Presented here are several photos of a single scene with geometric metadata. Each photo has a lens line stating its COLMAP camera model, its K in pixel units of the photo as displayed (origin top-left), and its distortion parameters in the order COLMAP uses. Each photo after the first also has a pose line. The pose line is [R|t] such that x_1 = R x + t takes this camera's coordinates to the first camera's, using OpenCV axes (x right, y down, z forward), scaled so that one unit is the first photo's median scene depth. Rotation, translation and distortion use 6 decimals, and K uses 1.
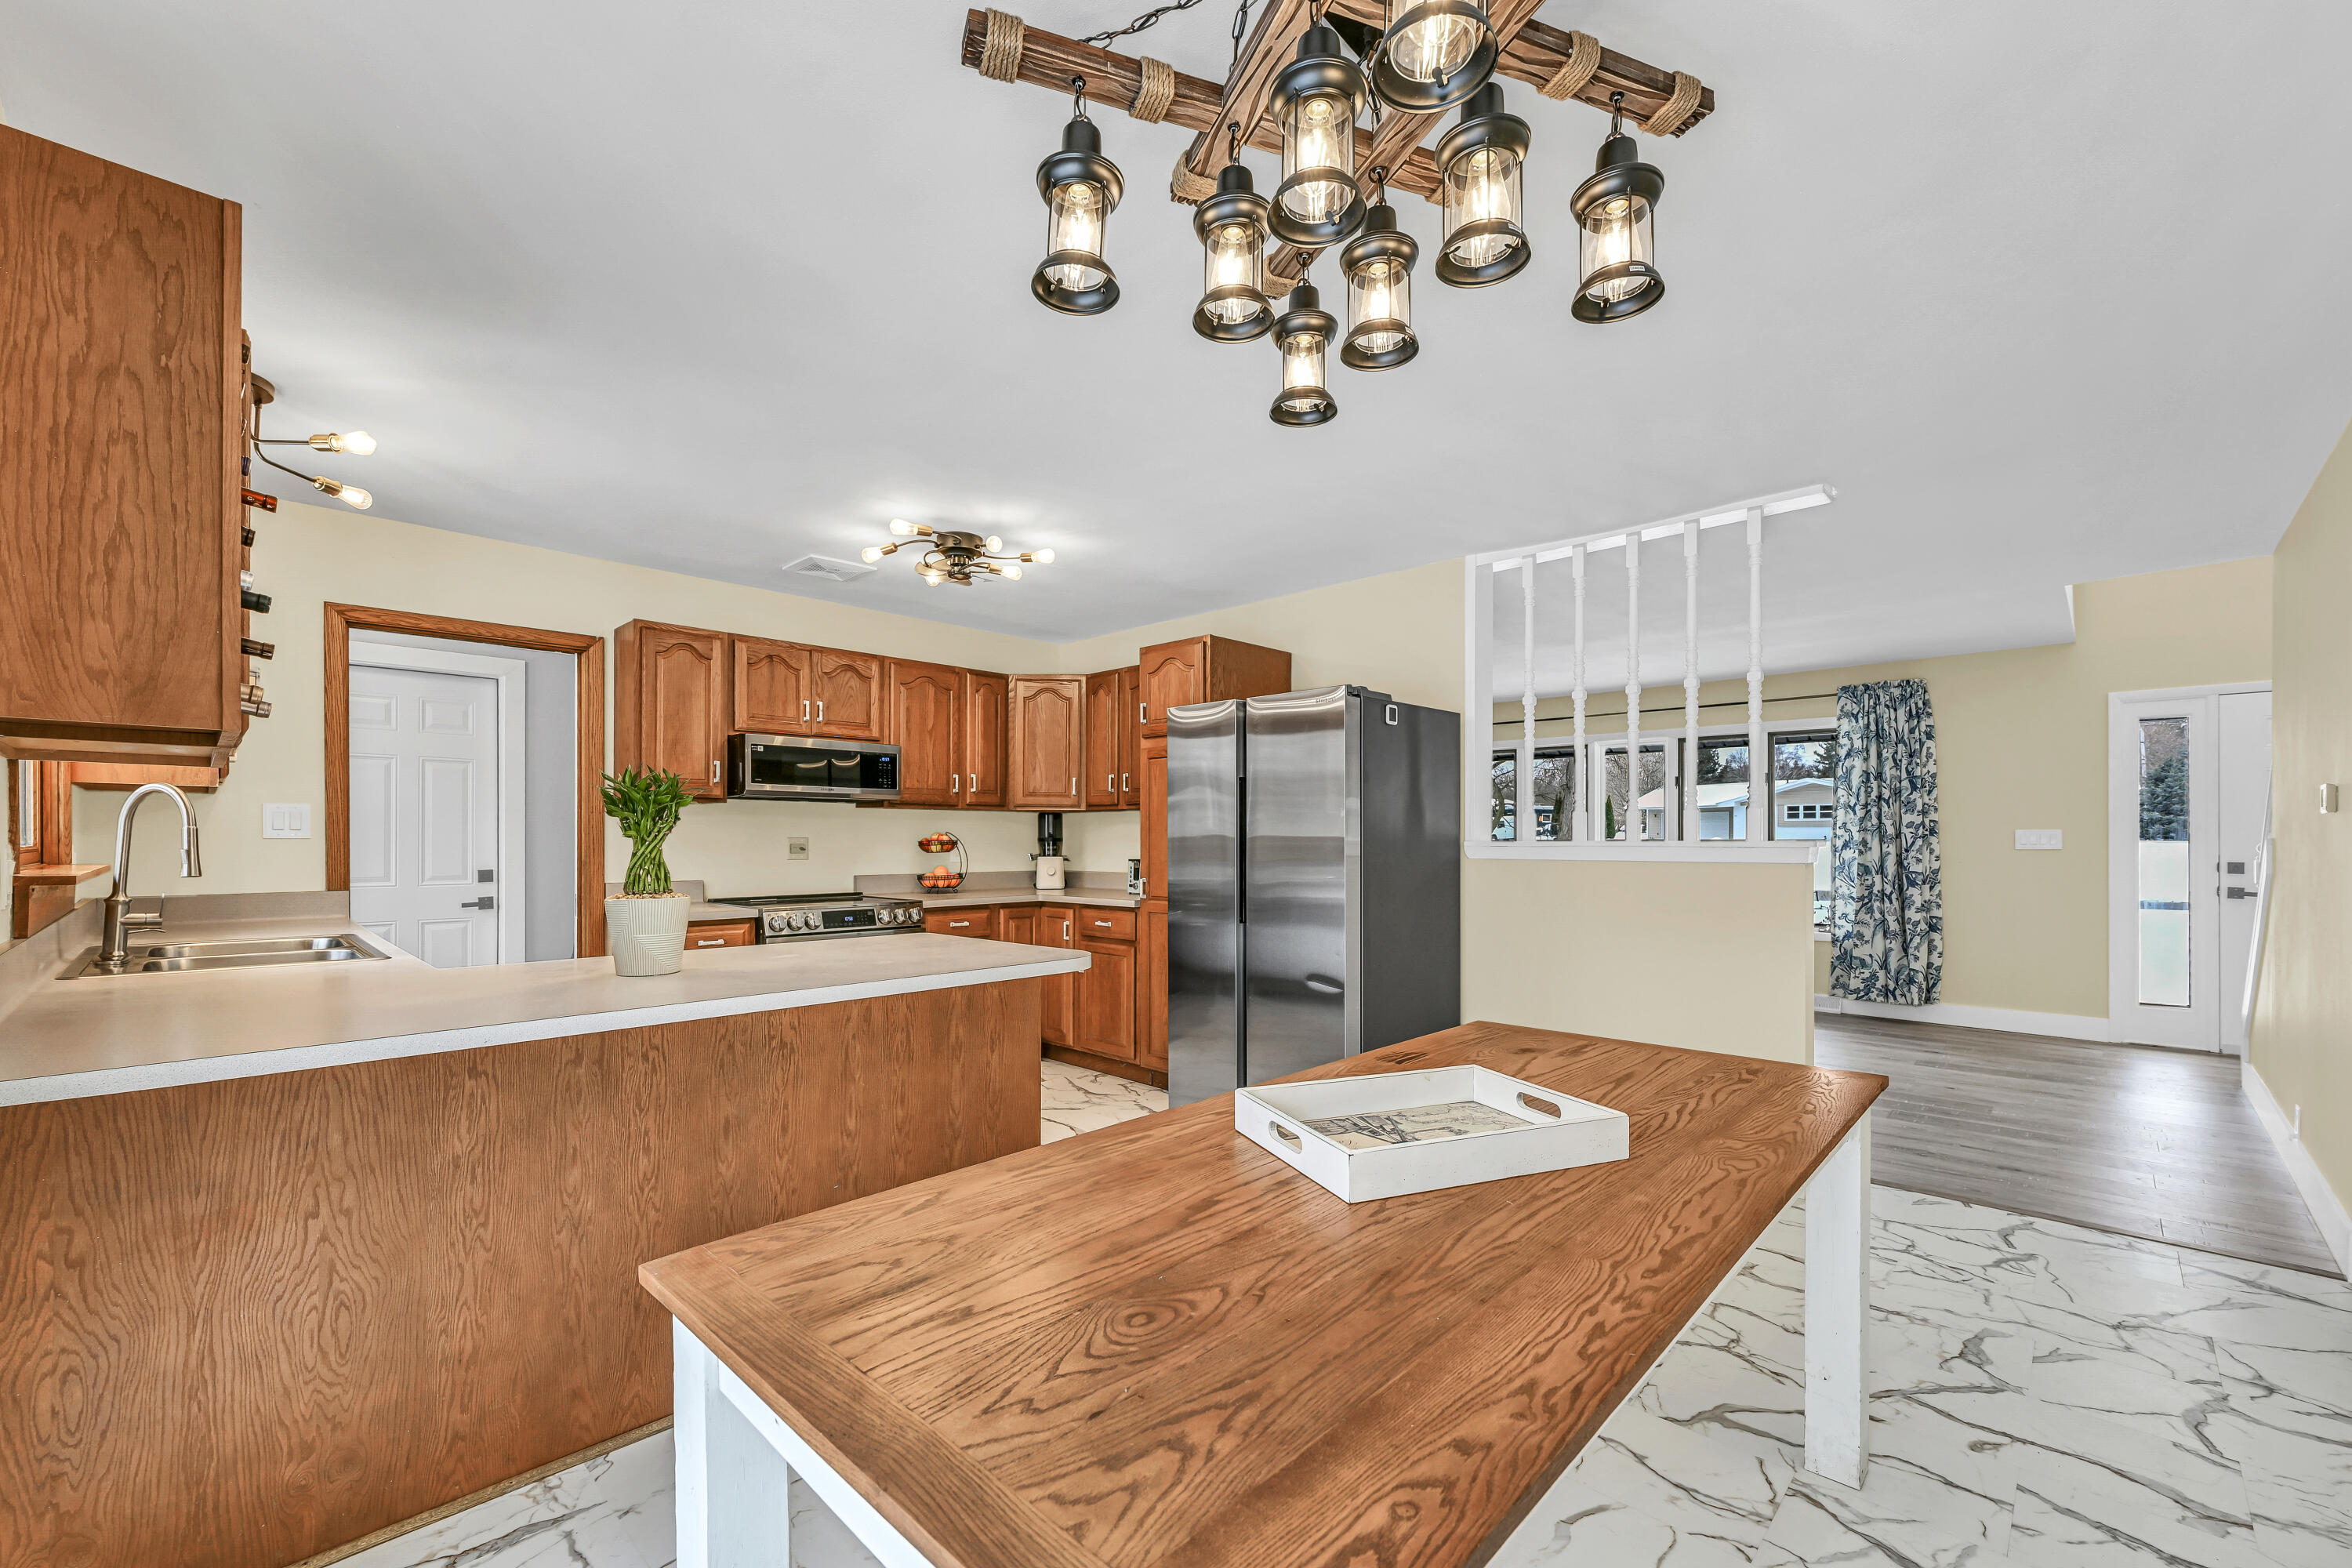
lens RADIAL K [[948.1, 0, 1163.7], [0, 948.1, 835.9], [0, 0, 1]] dist [-0.000769, -0.000095]
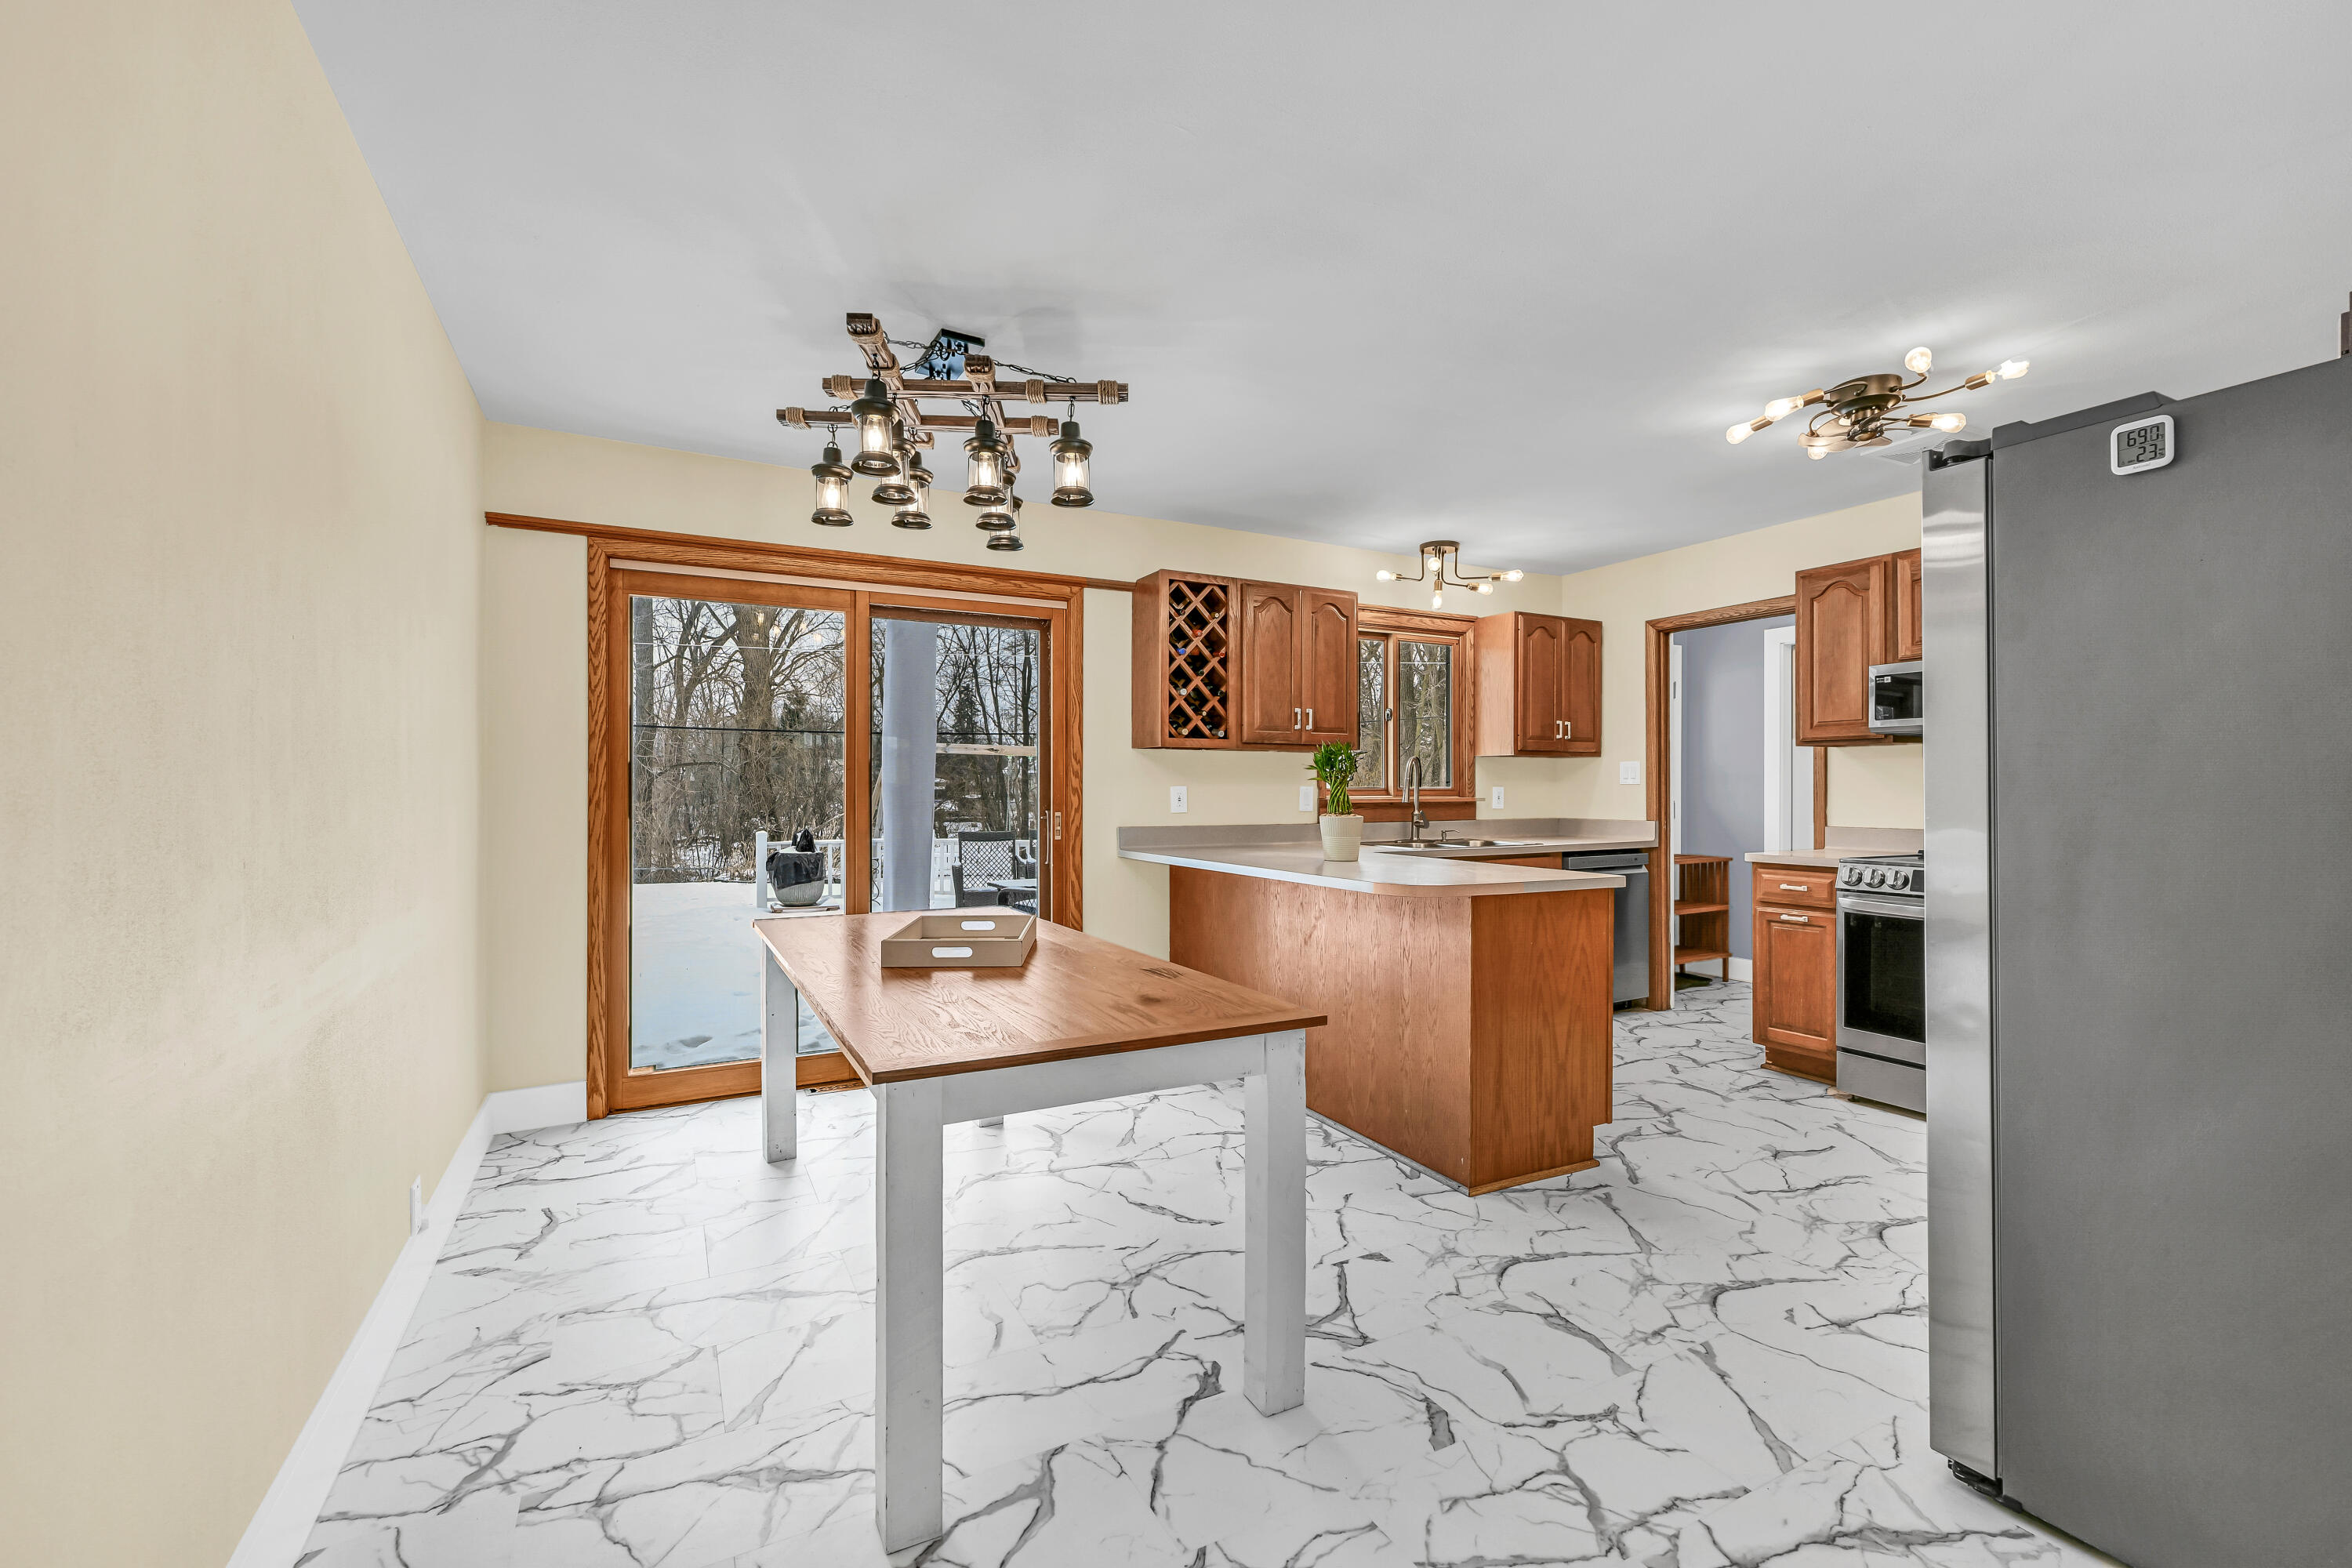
lens RADIAL K [[977.3, 0, 1187.3], [0, 977.3, 785.1], [0, 0, 1]] dist [-0.000383, 0.000010]
pose [[-0.286719, -0.005830, -0.957997, 0.602964], [0.002309, 0.999974, -0.006777, 0.009788], [0.958012, -0.004155, -0.286699, 0.610147]]
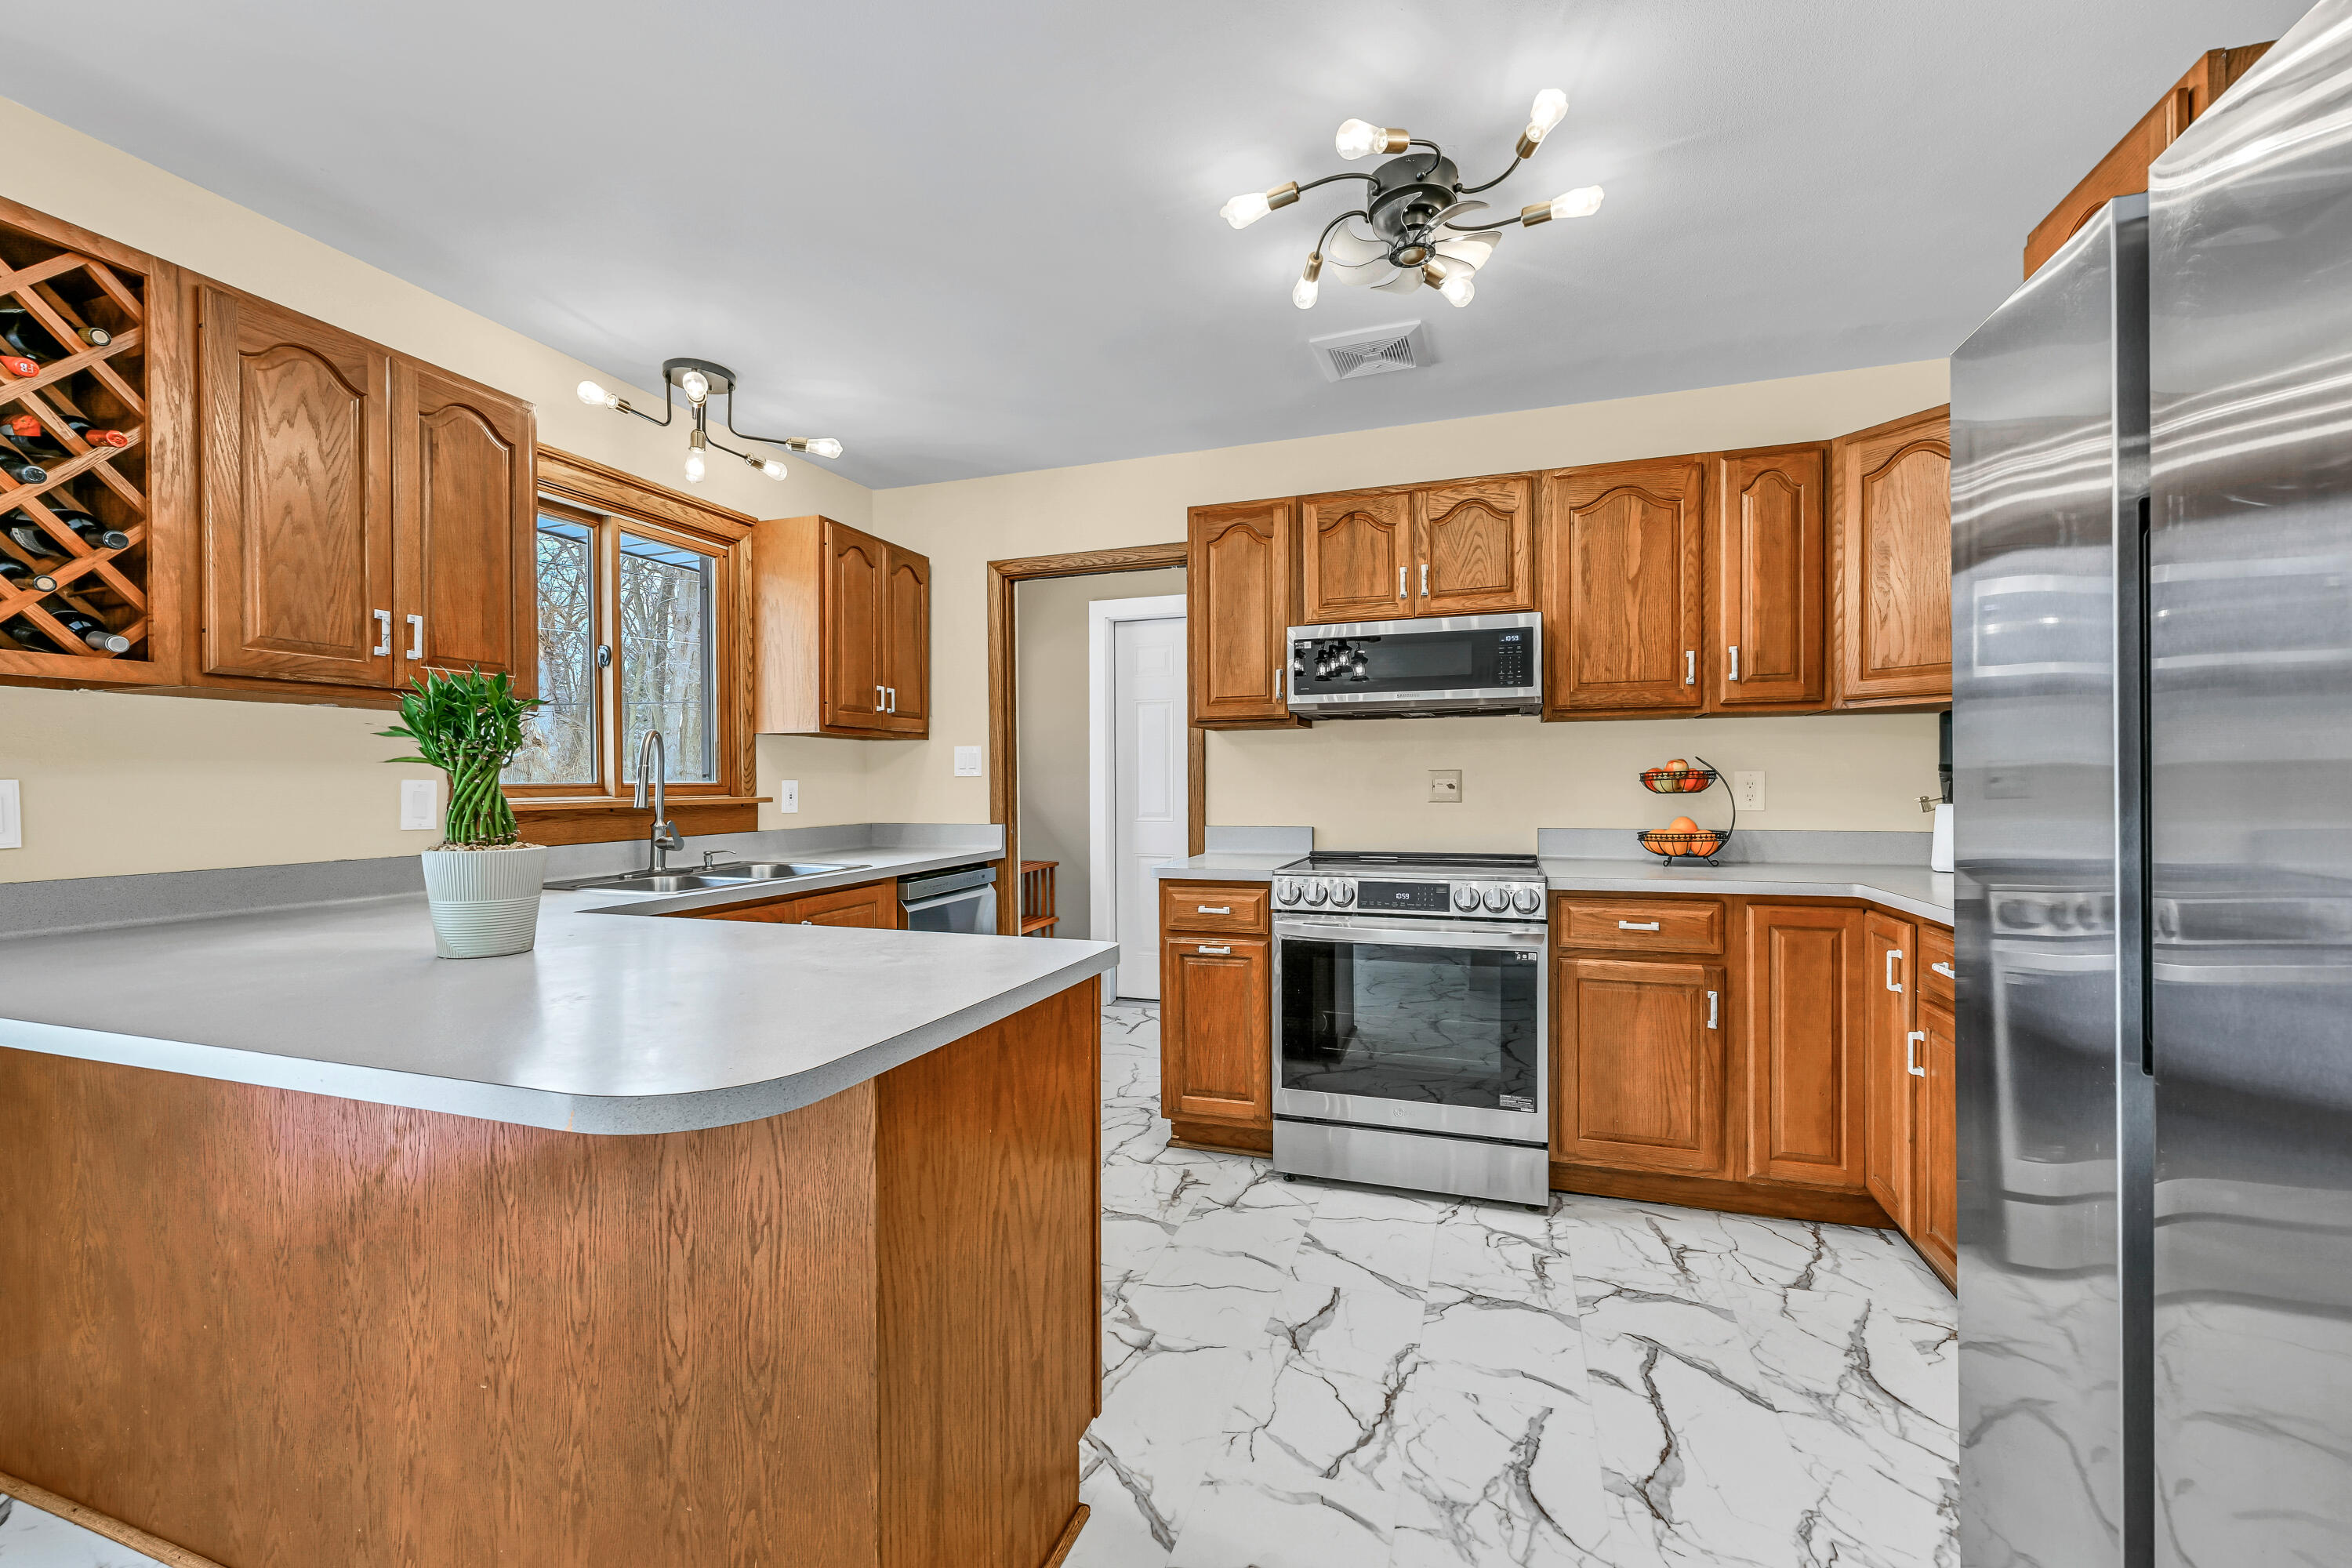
lens RADIAL K [[958.6, 0, 1175.2], [0, 958.6, 788.5], [0, 0, 1]] dist [0.000304, -0.000276]
pose [[0.440274, 0.000789, -0.897863, 0.170751], [0.009977, 0.999934, 0.005771, 0.009871], [0.897808, -0.011499, 0.440237, 0.566690]]
